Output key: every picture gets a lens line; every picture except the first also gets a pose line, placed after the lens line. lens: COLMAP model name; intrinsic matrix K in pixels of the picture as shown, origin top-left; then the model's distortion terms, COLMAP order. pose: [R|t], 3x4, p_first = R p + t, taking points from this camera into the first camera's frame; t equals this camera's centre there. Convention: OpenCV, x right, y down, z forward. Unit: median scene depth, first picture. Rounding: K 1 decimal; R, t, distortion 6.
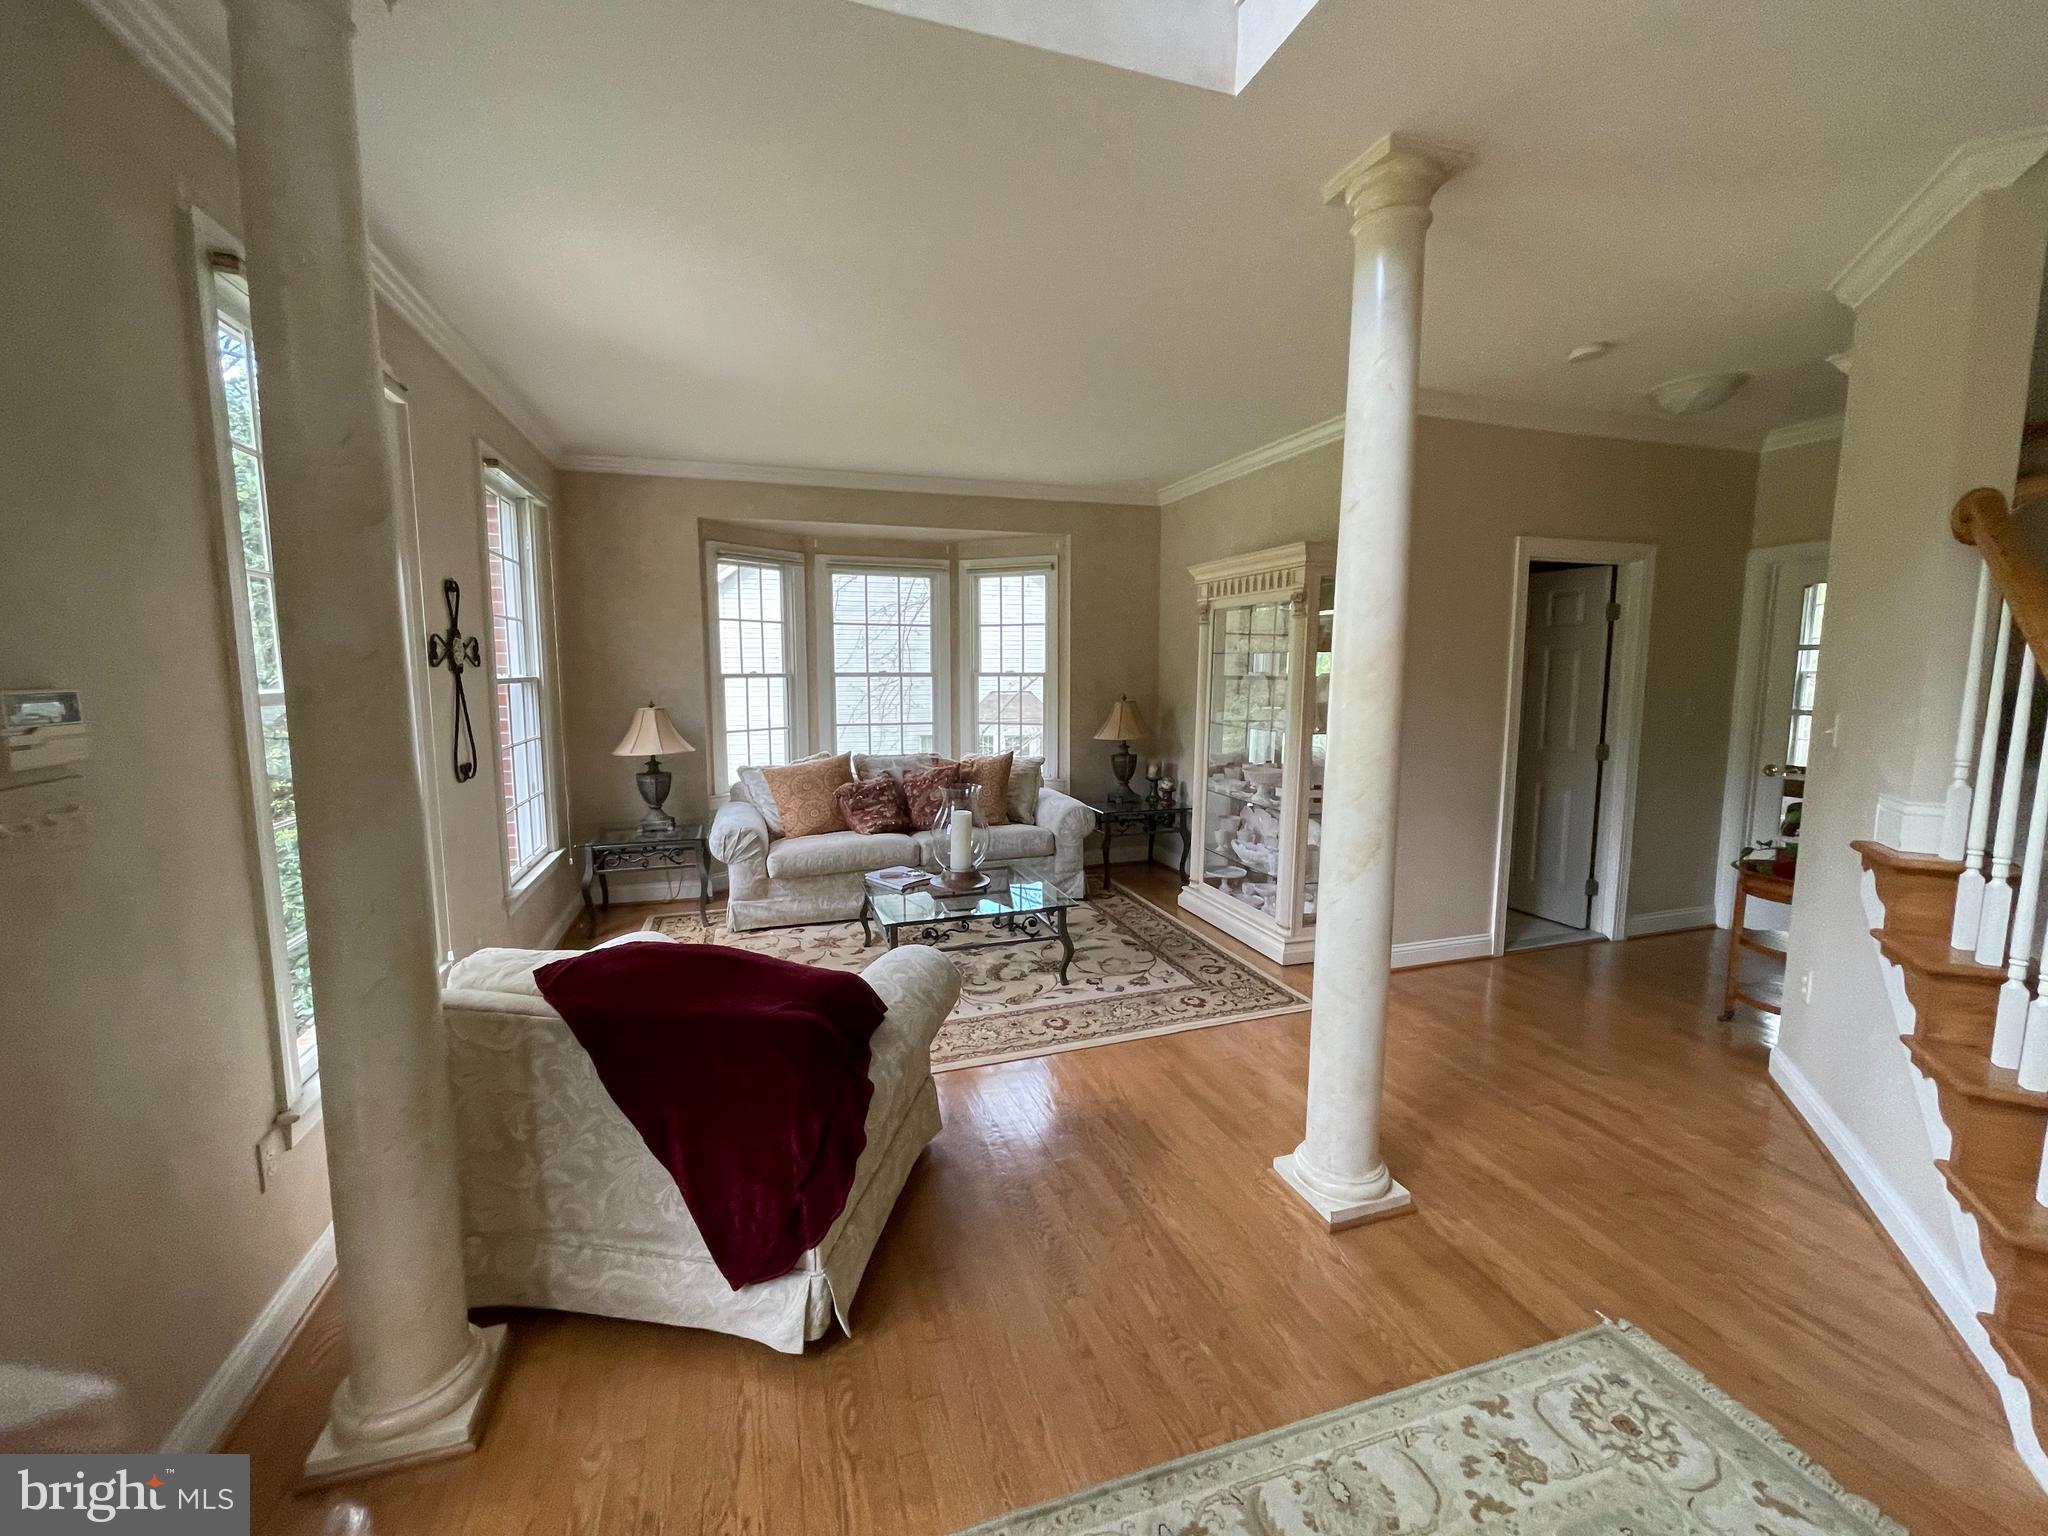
lens RADIAL K [[828.4, 0, 1024.0], [0, 828.4, 768.0], [0, 0, 1]] dist [-0.058209, 0.011870]
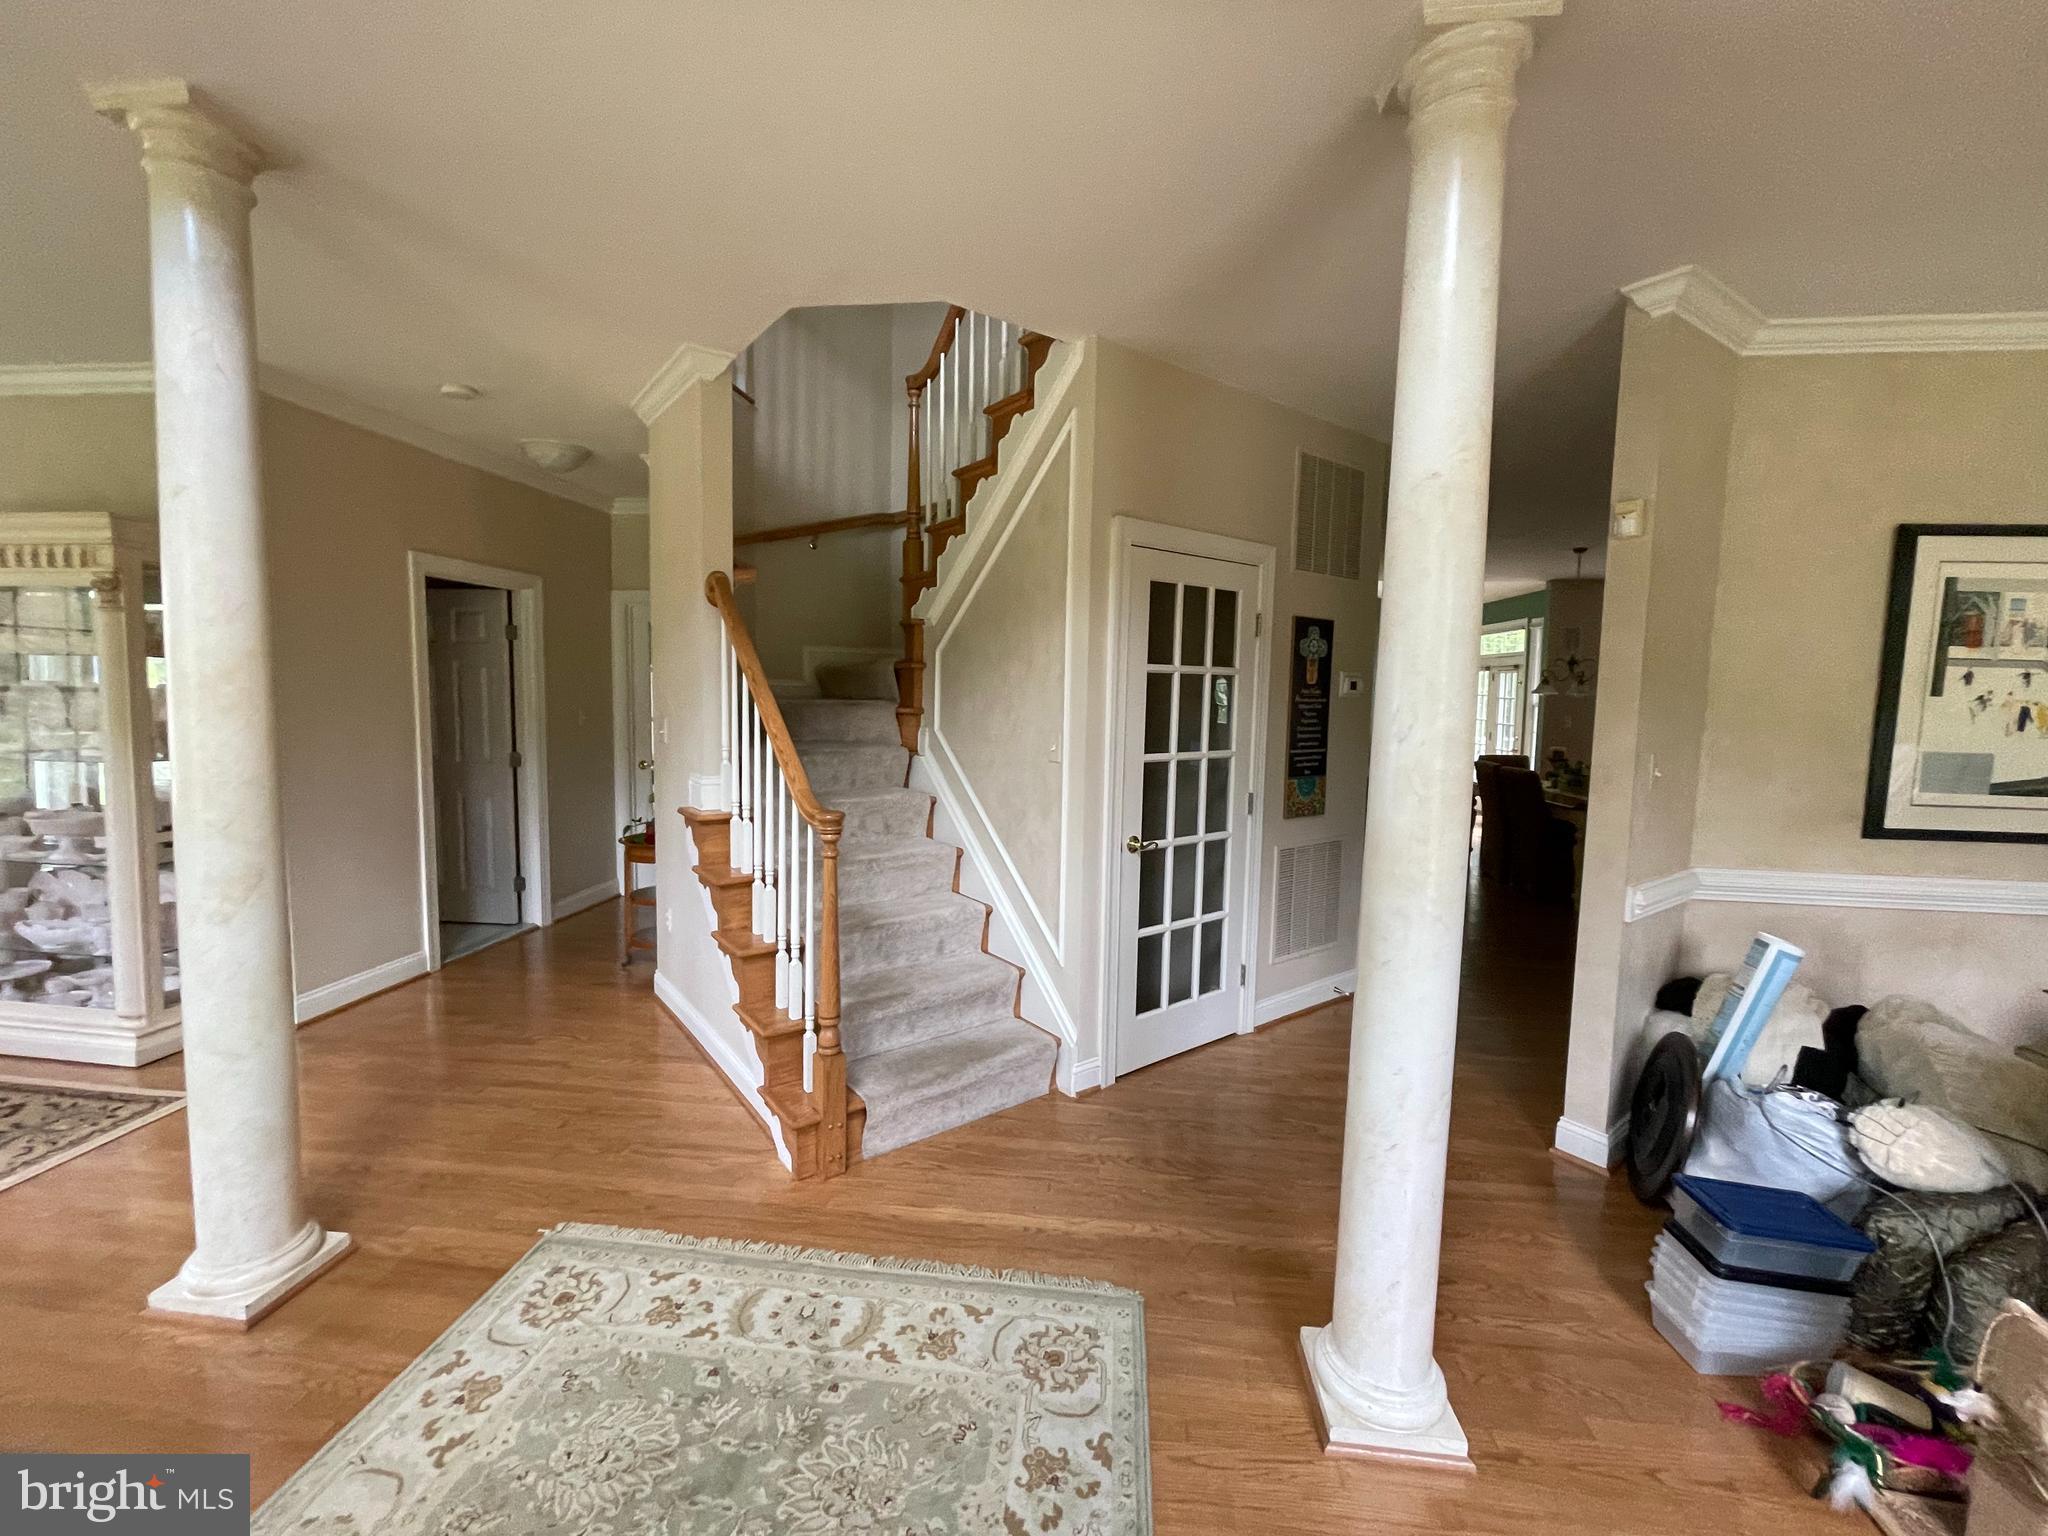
lens RADIAL K [[837.4, 0, 1024.0], [0, 837.4, 768.0], [0, 0, 1]] dist [-0.002905, -0.000698]
pose [[0.421055, -0.069054, 0.904402, -0.022899], [0.087810, 0.995518, 0.035131, 0.012254], [-0.902774, 0.064623, 0.425232, -0.111610]]
